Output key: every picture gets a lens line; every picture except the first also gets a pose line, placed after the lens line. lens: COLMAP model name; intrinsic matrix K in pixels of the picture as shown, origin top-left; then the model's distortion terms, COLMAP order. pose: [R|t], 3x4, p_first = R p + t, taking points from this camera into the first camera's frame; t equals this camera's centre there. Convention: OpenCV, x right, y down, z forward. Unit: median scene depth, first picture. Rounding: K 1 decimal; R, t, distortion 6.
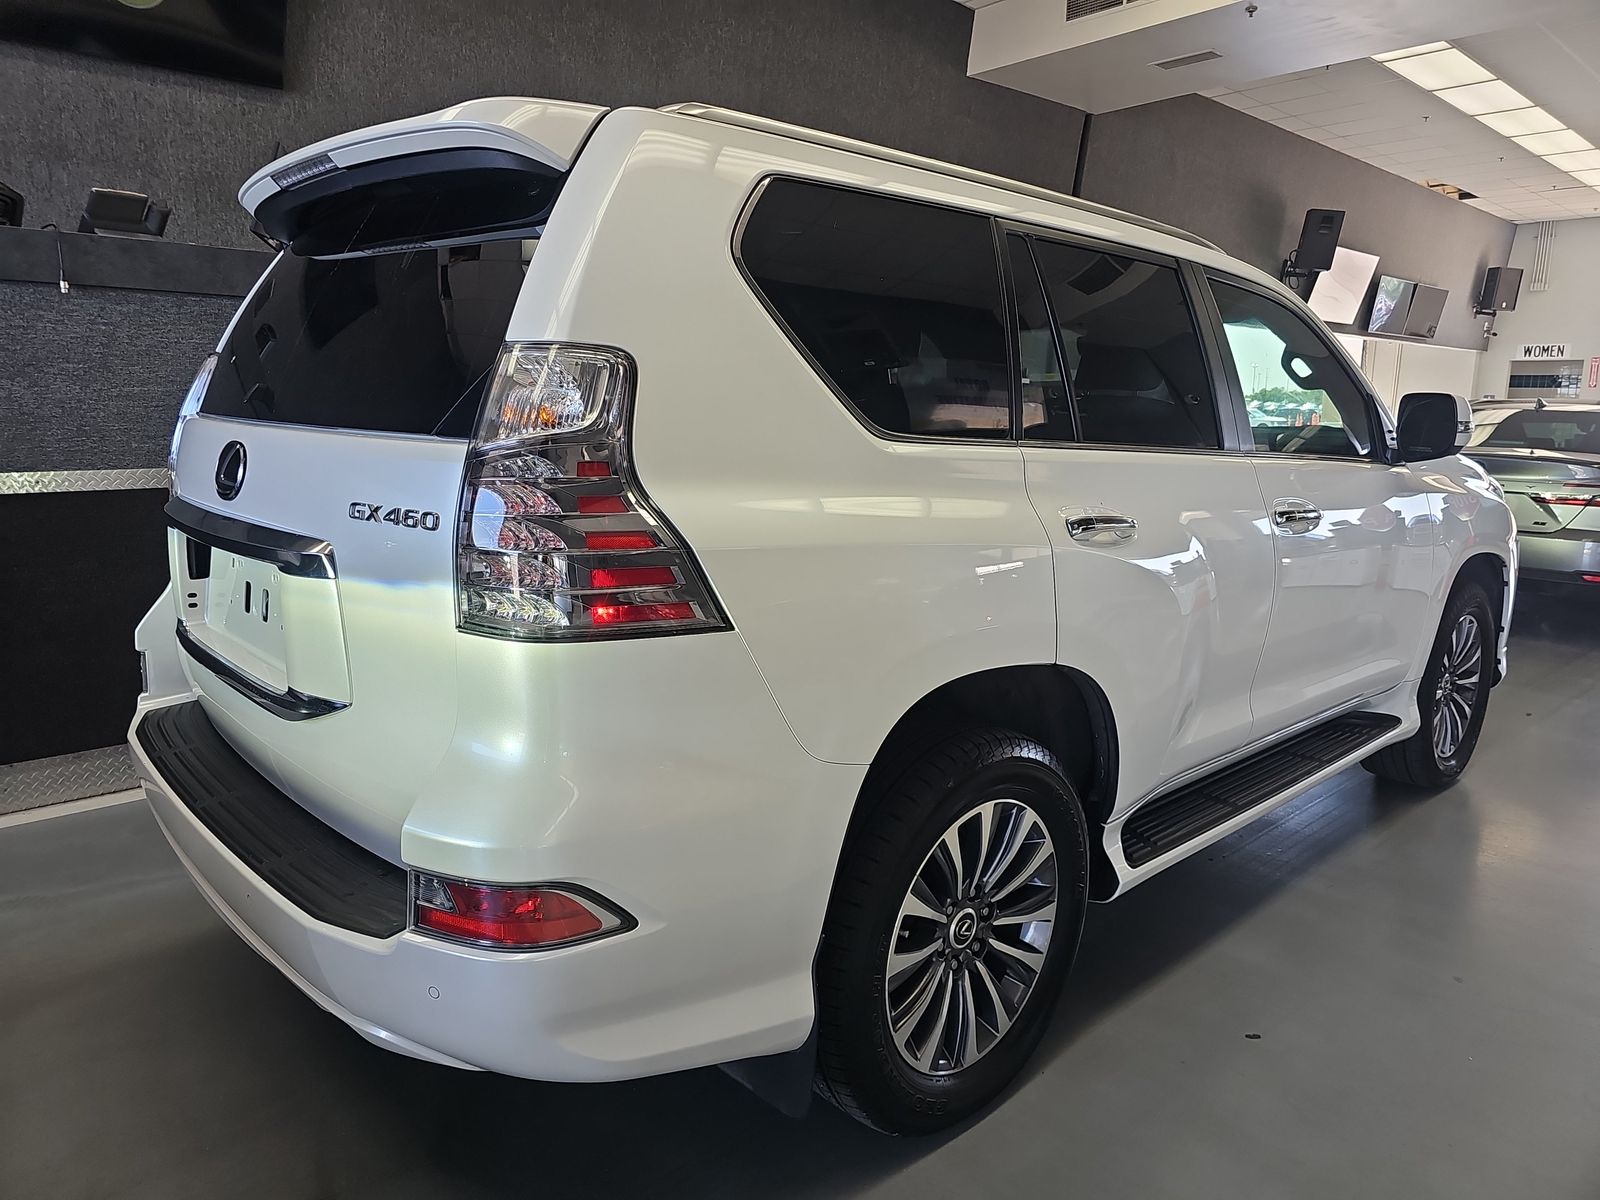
lens RADIAL K [[1097.5, 0, 800.4], [0, 1097.5, 601.4], [0, 0, 1]] dist [-0.005322, -0.002312]
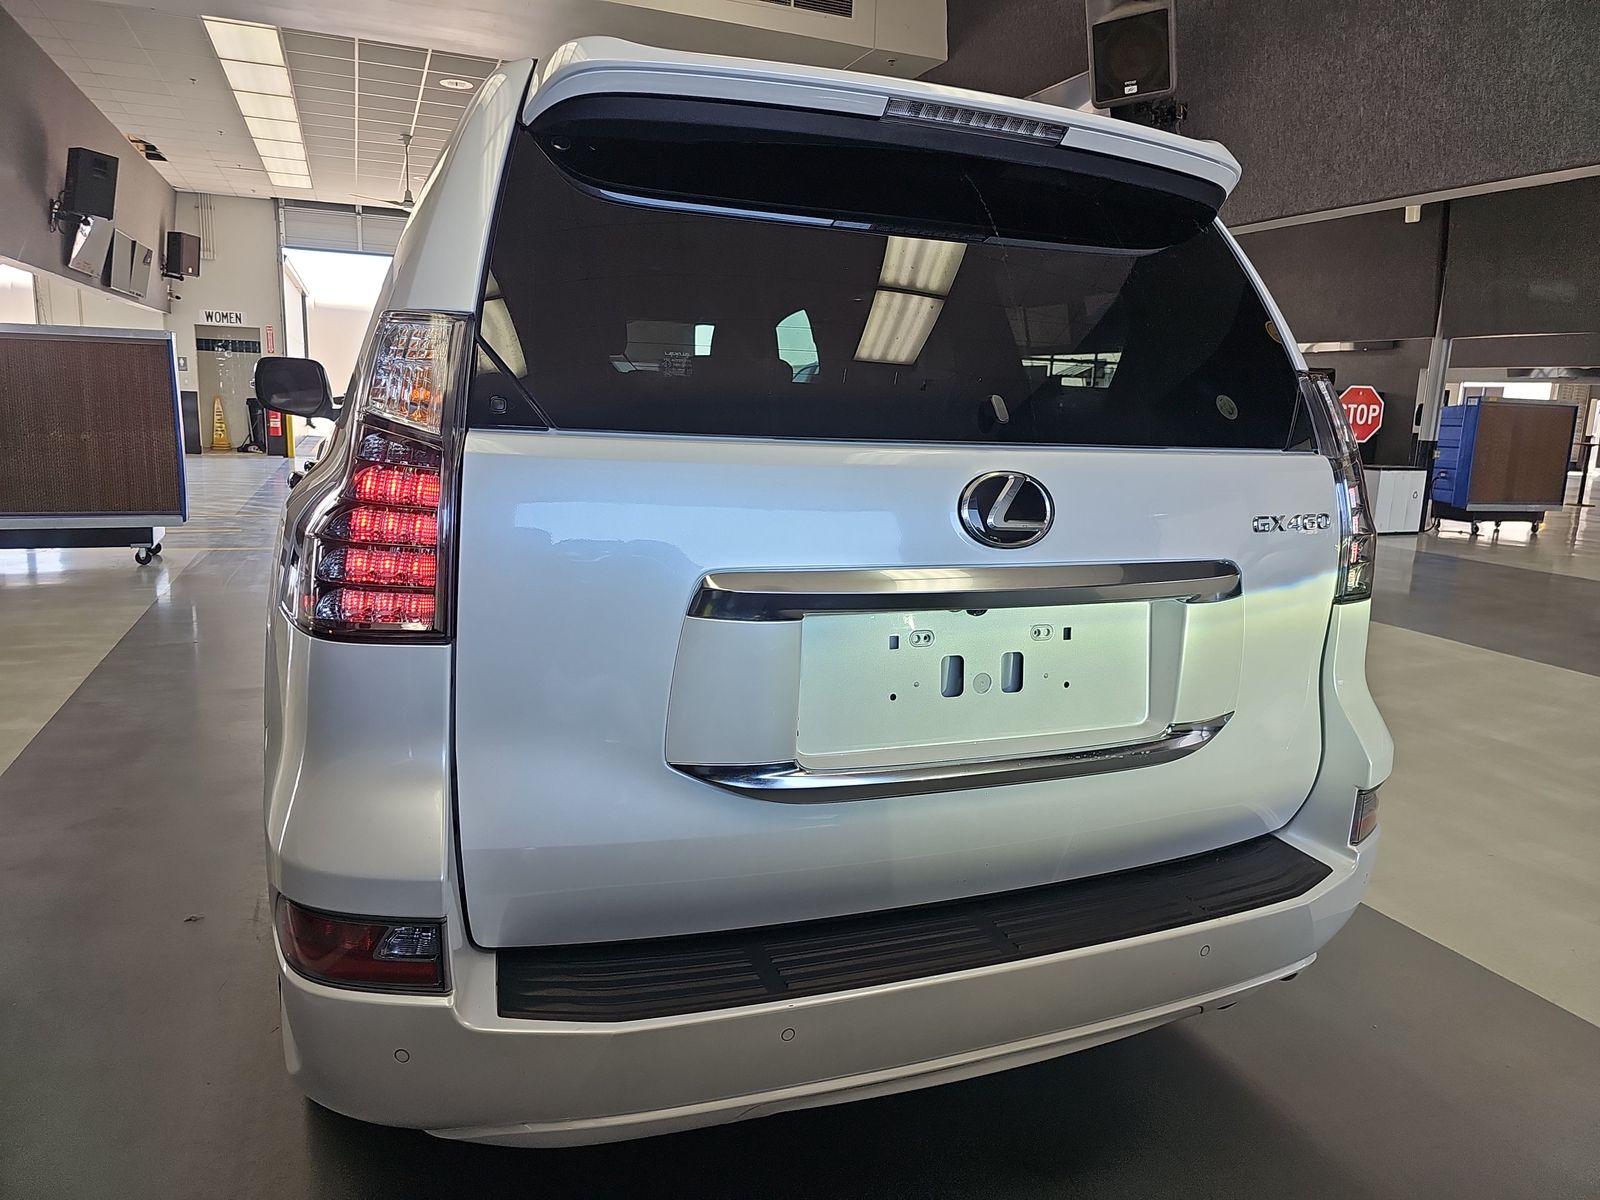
lens RADIAL K [[1097.5, 0, 800.4], [0, 1097.5, 601.4], [0, 0, 1]] dist [-0.005322, -0.002312]
pose [[0.369560, -0.167186, 0.914043, -0.138892], [0.130892, 0.983239, 0.126921, -0.018074], [-0.919942, 0.072736, 0.385249, 0.089659]]
